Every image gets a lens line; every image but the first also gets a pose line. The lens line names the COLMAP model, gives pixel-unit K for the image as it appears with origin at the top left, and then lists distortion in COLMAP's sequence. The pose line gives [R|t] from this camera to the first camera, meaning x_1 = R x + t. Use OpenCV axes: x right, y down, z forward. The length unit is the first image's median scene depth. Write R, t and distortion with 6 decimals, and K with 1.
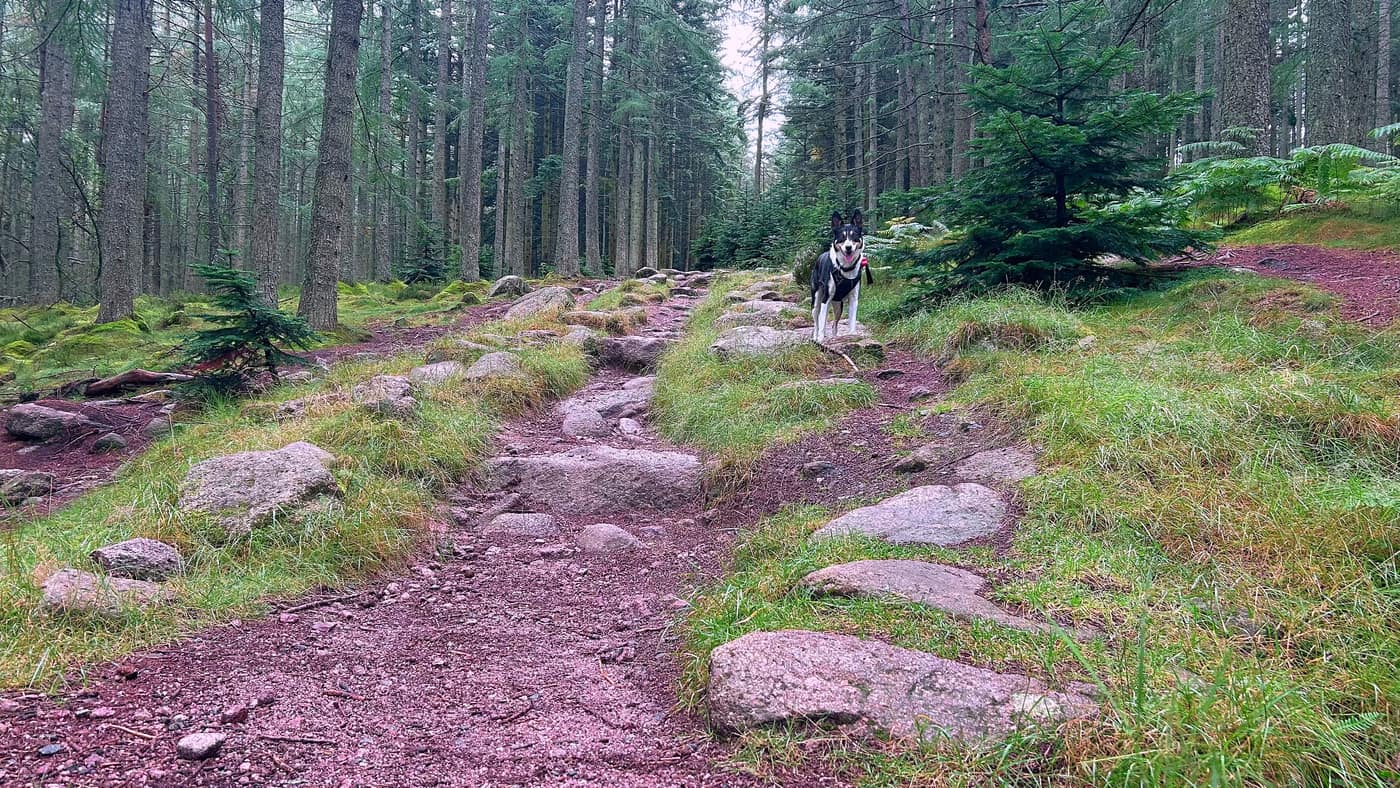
lens RADIAL K [[1035.9, 0, 700.0], [0, 1035.9, 393.3], [0, 0, 1]] dist [0.003130, 0.000115]
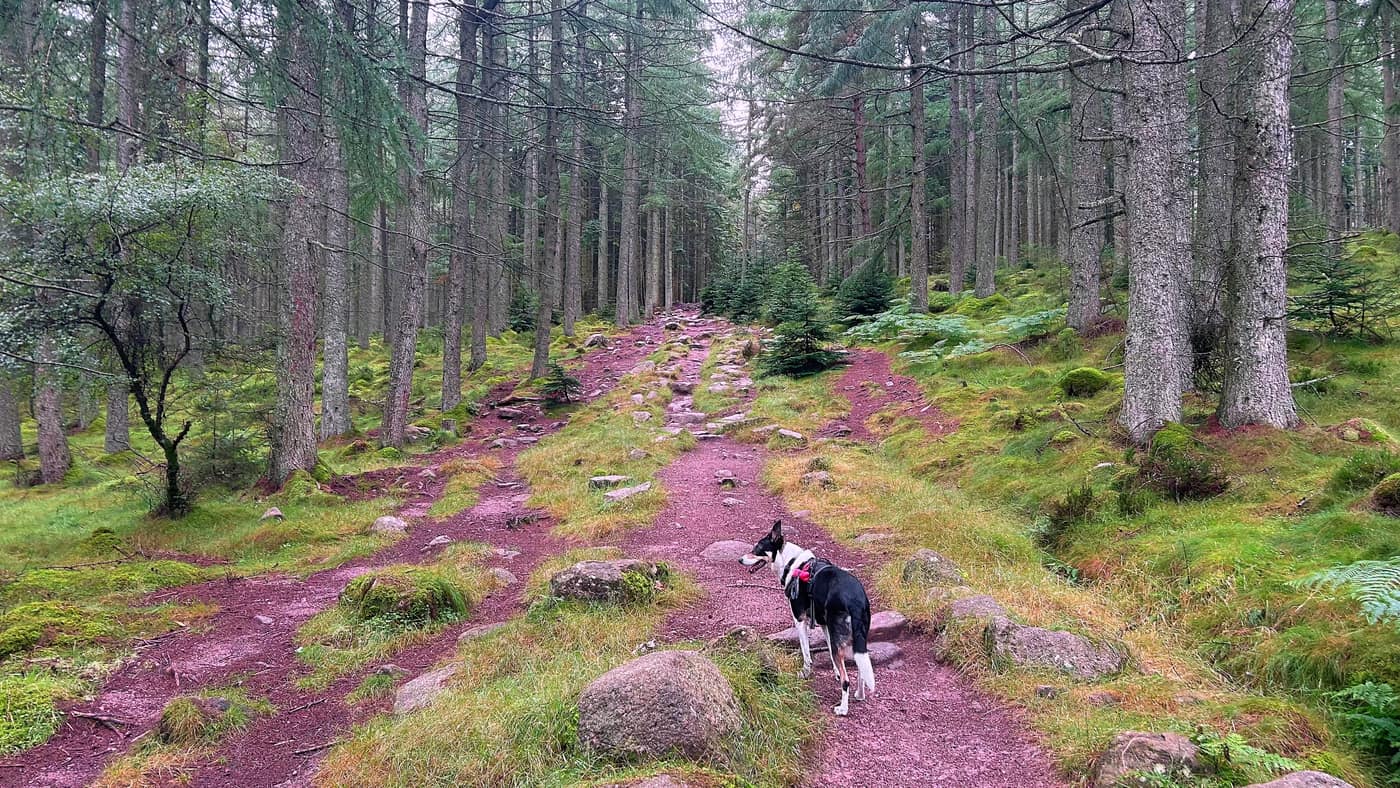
lens RADIAL K [[1035.9, 0, 699.9], [0, 1035.9, 394.8], [0, 0, 1]] dist [0.003130, 0.000115]
pose [[0.999841, -0.016116, -0.007646, 0.005623], [0.016075, 0.999856, -0.005415, -0.001002], [0.007732, 0.005292, 0.999956, -1.721421]]
